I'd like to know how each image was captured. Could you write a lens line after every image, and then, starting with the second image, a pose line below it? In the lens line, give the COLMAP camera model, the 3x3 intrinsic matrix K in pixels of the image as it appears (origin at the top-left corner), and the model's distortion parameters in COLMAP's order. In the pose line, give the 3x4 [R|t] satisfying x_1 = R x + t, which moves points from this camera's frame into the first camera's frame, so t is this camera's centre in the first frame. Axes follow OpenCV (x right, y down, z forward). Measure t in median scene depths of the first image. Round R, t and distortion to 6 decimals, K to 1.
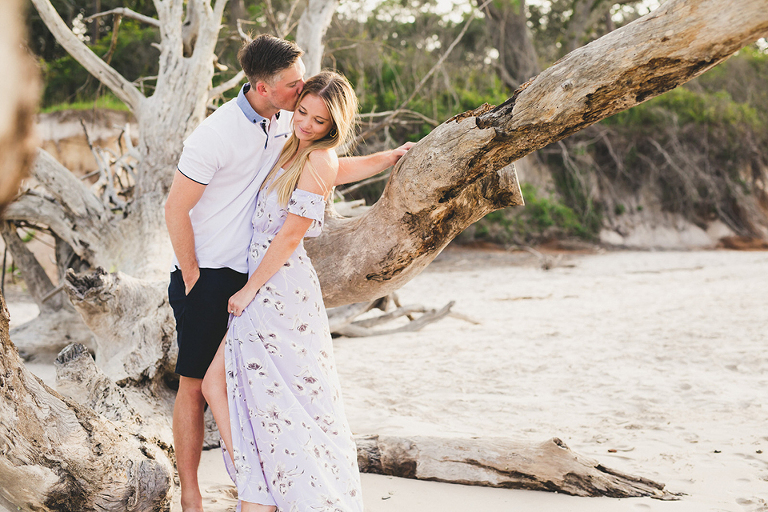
lens RADIAL K [[1066.7, 0, 373.9], [0, 1066.7, 259.3], [0, 0, 1]] dist [0.005099, 0.028027]
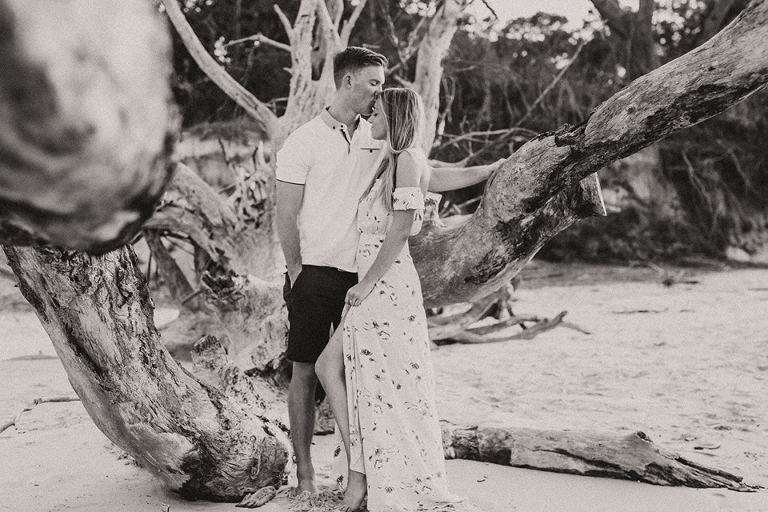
lens RADIAL K [[1067.8, 0, 382.7], [0, 1067.8, 267.0], [0, 0, 1]] dist [0.008458, 0.015907]
pose [[0.993106, 0.012825, -0.116514, 0.022882], [-0.013823, 0.999874, -0.007757, 0.008086], [0.116400, 0.009314, 0.993159, -0.070450]]
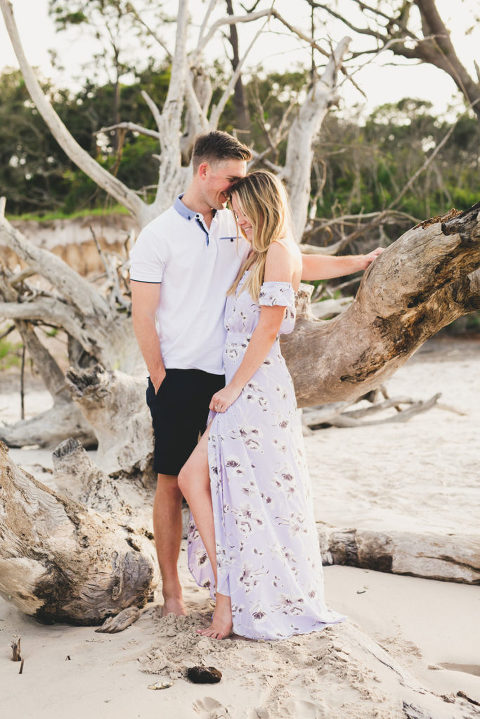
lens RADIAL K [[981.4, 0, 240.0], [0, 981.4, 359.5], [0, 0, 1]] dist [-0.005706, 0.095191]
pose [[0.990367, -0.001584, -0.138461, 0.017146], [0.003497, 0.999902, 0.013570, -0.009102], [0.138426, -0.013924, 0.990275, 0.029901]]
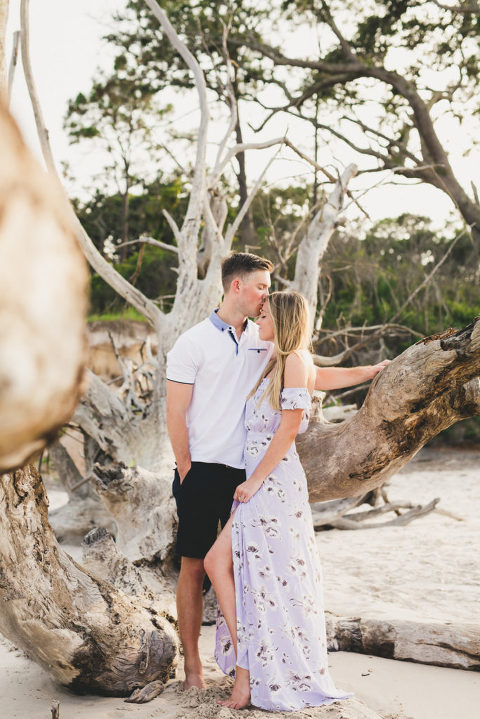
lens RADIAL K [[997.7, 0, 239.0], [0, 997.7, 368.5], [0, 0, 1]] dist [-0.011962, 0.094946]
pose [[0.990877, 0.006531, -0.134608, 0.011733], [-0.018187, 0.996168, -0.085545, -0.002621], [0.133533, 0.087213, 0.987199, -0.049026]]
